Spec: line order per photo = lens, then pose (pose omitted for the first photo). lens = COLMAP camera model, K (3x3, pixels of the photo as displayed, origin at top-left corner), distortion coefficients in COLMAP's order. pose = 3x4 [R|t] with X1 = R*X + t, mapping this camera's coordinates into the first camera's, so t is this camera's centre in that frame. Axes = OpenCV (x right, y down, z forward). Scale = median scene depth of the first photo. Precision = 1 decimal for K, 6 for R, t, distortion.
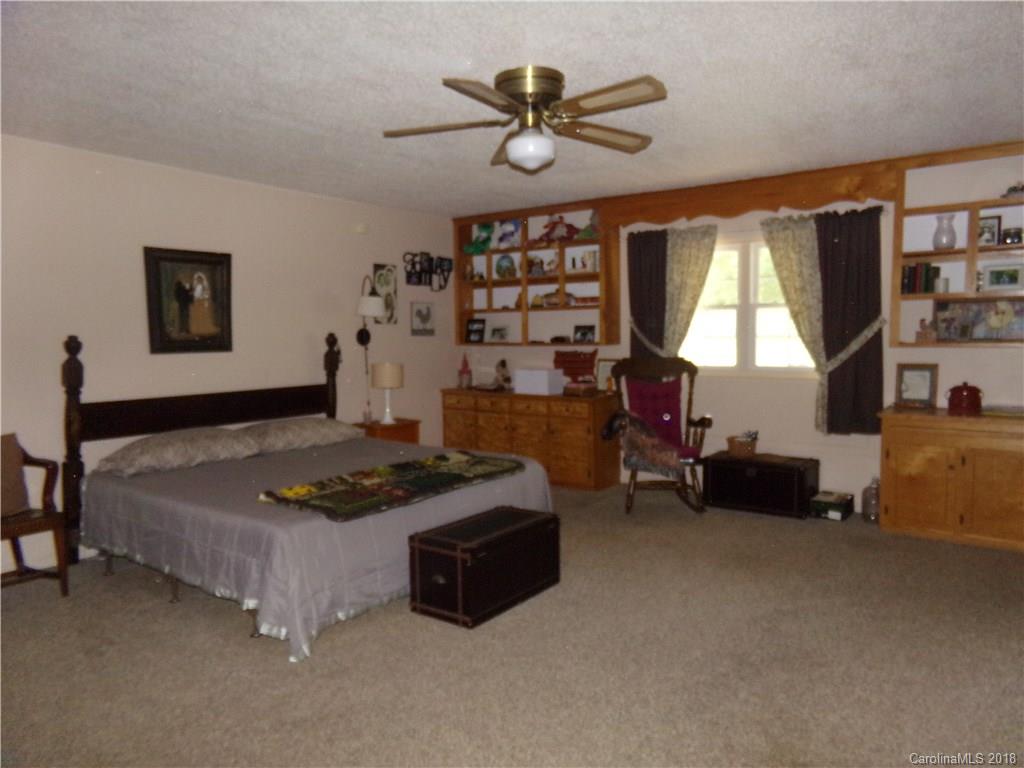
lens RADIAL K [[696.3, 0, 512.0], [0, 696.3, 384.0], [0, 0, 1]] dist [-0.090773, 0.125521]
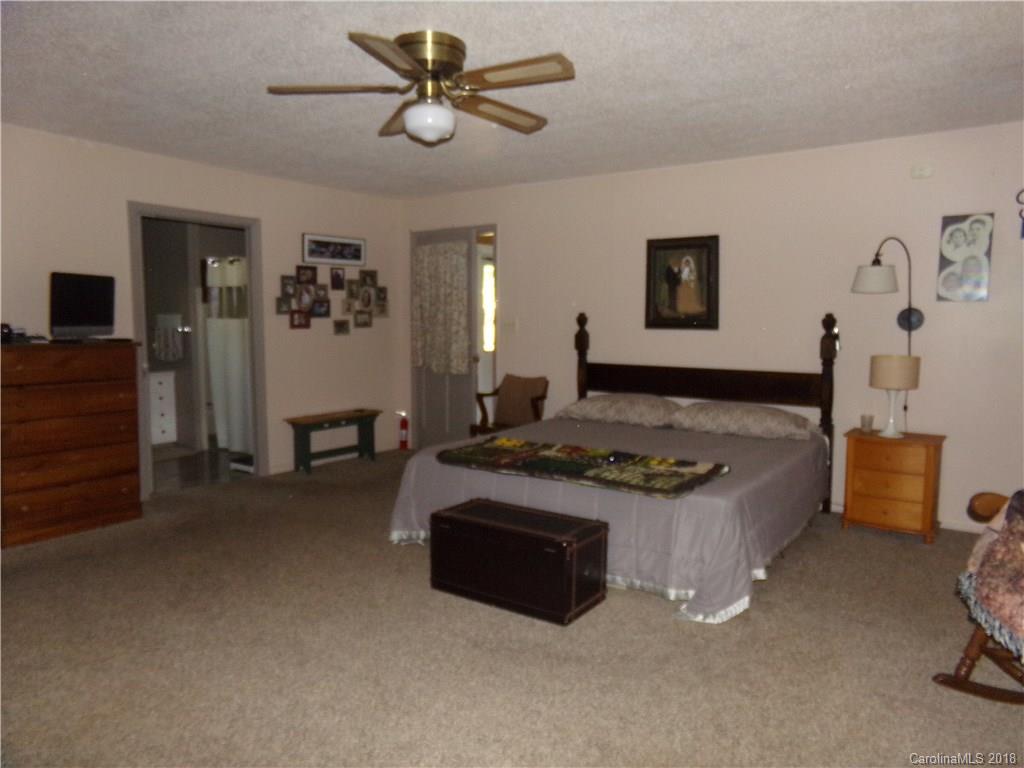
lens RADIAL K [[696.3, 0, 512.0], [0, 696.3, 384.0], [0, 0, 1]] dist [-0.090773, 0.125521]
pose [[0.021448, 0.109788, -0.993724, 0.660830], [-0.074289, 0.991379, 0.107926, -0.059402], [0.997006, 0.071508, 0.029419, 0.708826]]
